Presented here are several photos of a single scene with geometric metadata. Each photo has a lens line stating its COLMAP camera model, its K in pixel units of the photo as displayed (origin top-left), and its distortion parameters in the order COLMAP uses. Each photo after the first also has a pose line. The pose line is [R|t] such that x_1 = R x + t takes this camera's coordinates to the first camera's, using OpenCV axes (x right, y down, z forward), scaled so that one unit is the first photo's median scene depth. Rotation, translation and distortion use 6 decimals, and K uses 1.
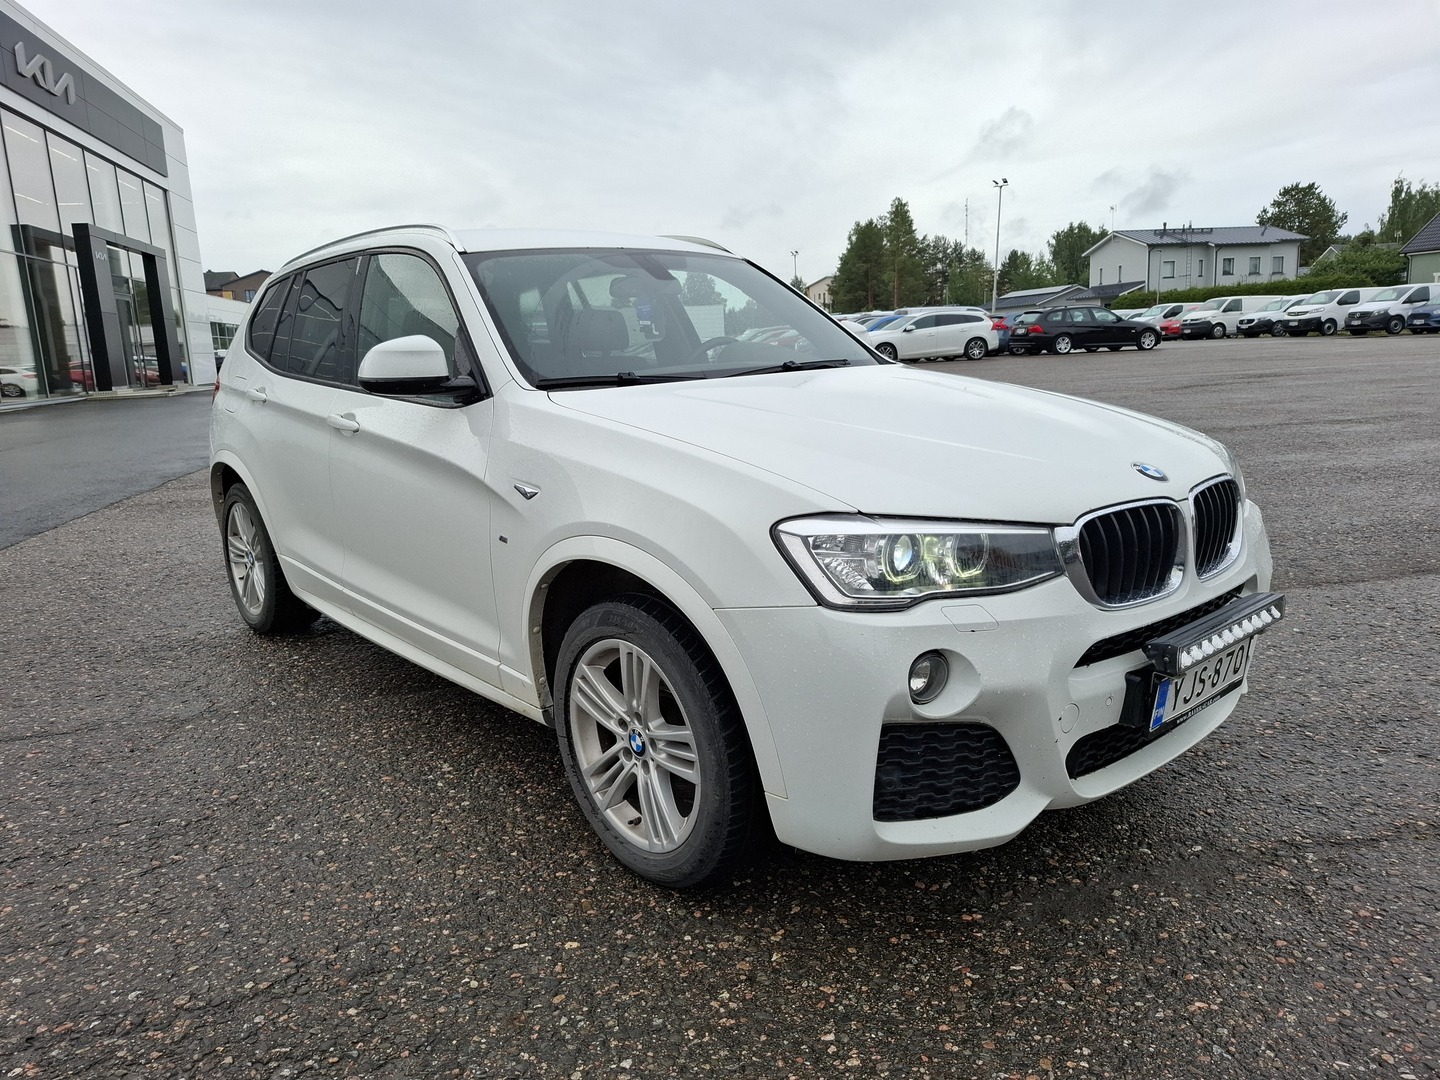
lens RADIAL K [[1002.2, 0, 725.9], [0, 1002.2, 516.8], [0, 0, 1]] dist [0.071051, -0.073218]
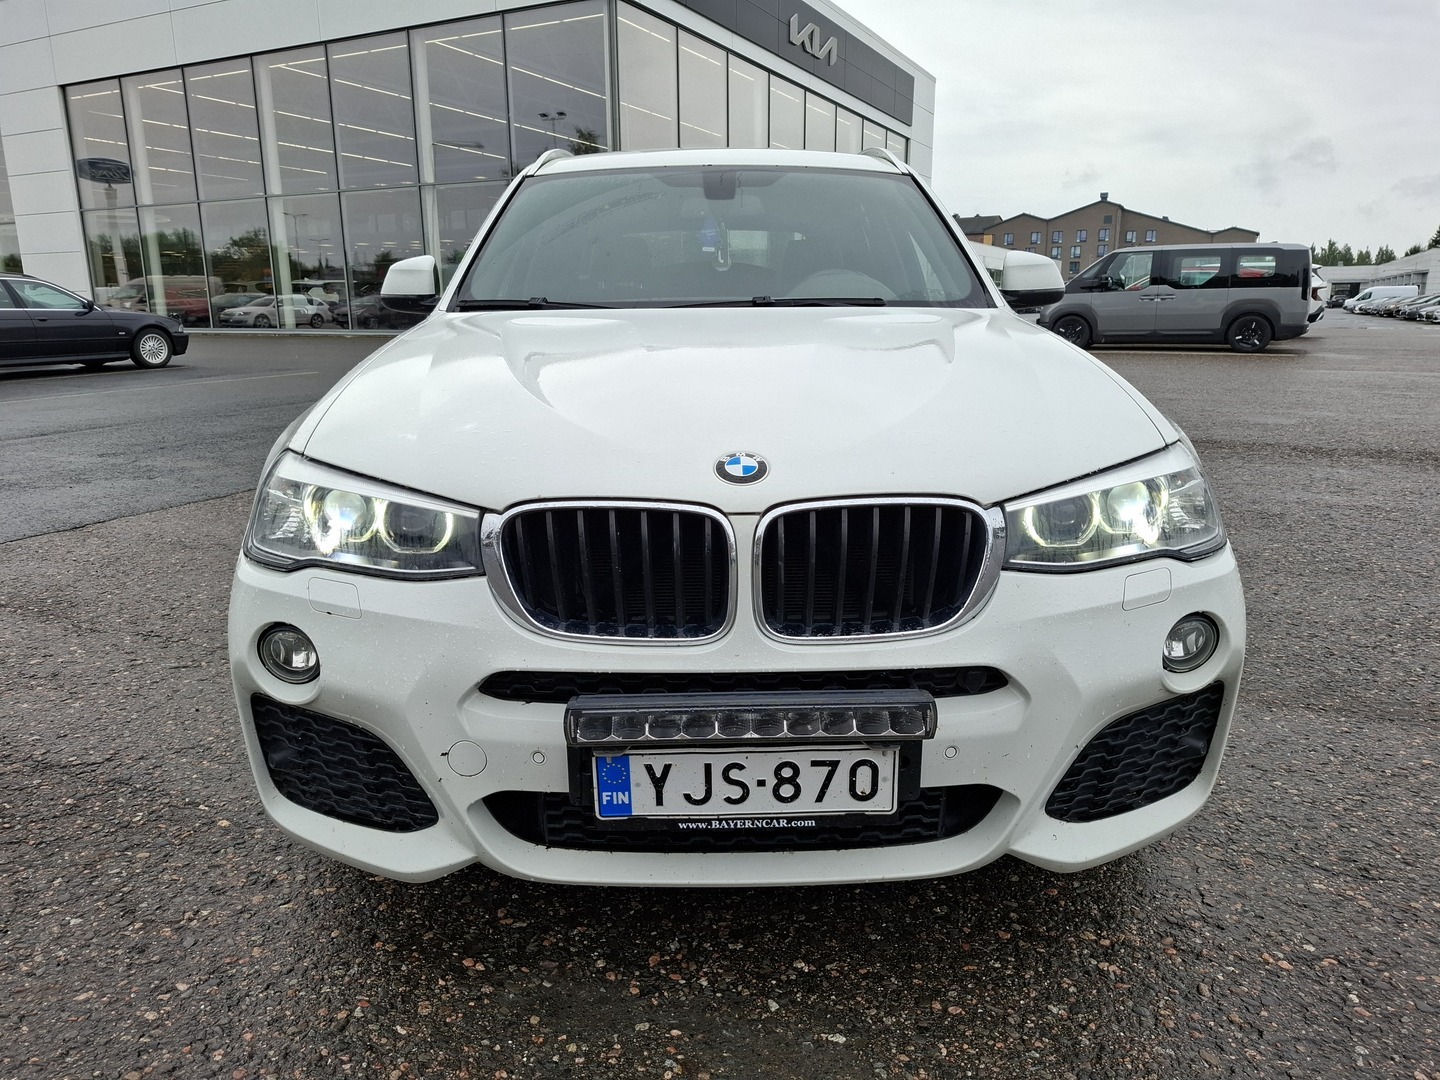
lens RADIAL K [[1002.2, 0, 725.9], [0, 1002.2, 516.8], [0, 0, 1]] dist [0.071051, -0.073218]
pose [[0.770855, 0.171759, -0.613417, 0.660165], [-0.136908, 0.985131, 0.103794, -0.063552], [0.622124, 0.003971, 0.782909, 0.367672]]
